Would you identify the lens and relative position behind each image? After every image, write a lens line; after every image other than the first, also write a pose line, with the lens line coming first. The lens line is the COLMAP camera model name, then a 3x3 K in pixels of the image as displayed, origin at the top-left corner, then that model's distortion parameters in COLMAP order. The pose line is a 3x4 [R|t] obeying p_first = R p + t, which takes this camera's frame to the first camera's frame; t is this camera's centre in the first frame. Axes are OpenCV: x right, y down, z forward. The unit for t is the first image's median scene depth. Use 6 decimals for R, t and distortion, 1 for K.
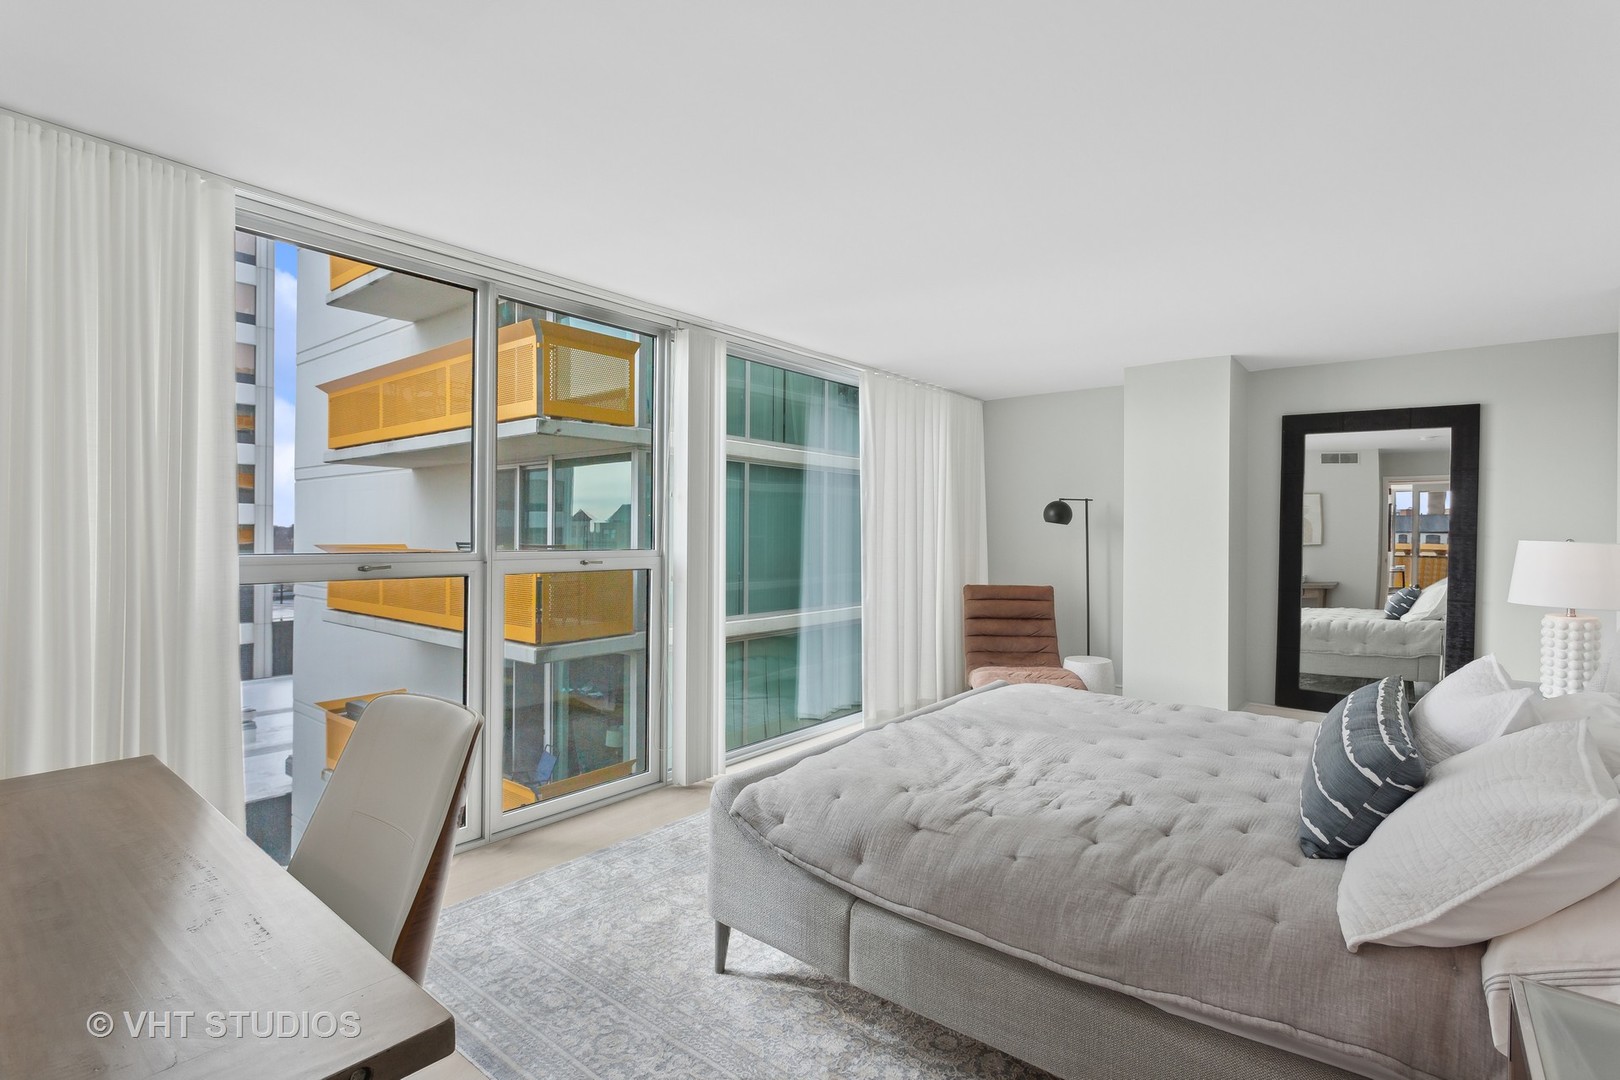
lens RADIAL K [[774.8, 0, 806.4], [0, 774.8, 537.2], [0, 0, 1]] dist [0.001902, 0.001124]
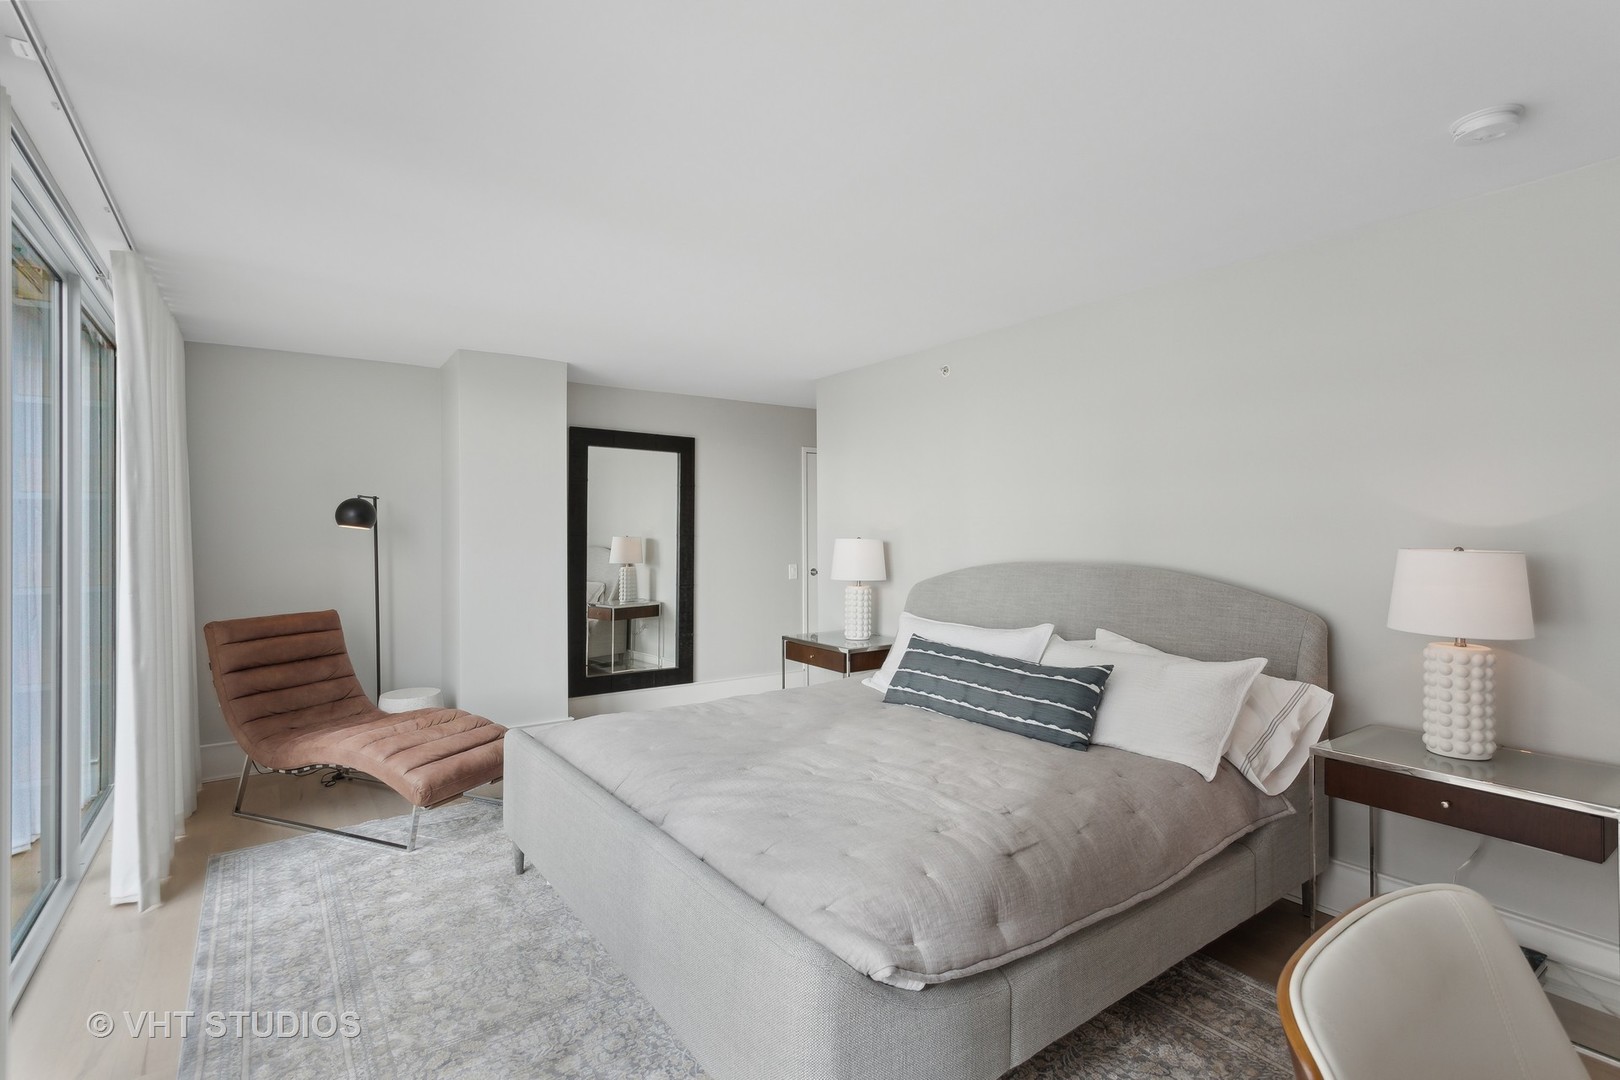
lens RADIAL K [[774.8, 0, 806.2], [0, 774.8, 532.9], [0, 0, 1]] dist [0.001902, 0.001124]
pose [[0.264518, -0.008777, 0.964341, -0.356723], [0.016306, 0.999856, 0.004628, -0.009876], [-0.964243, 0.014501, 0.264624, 0.426548]]
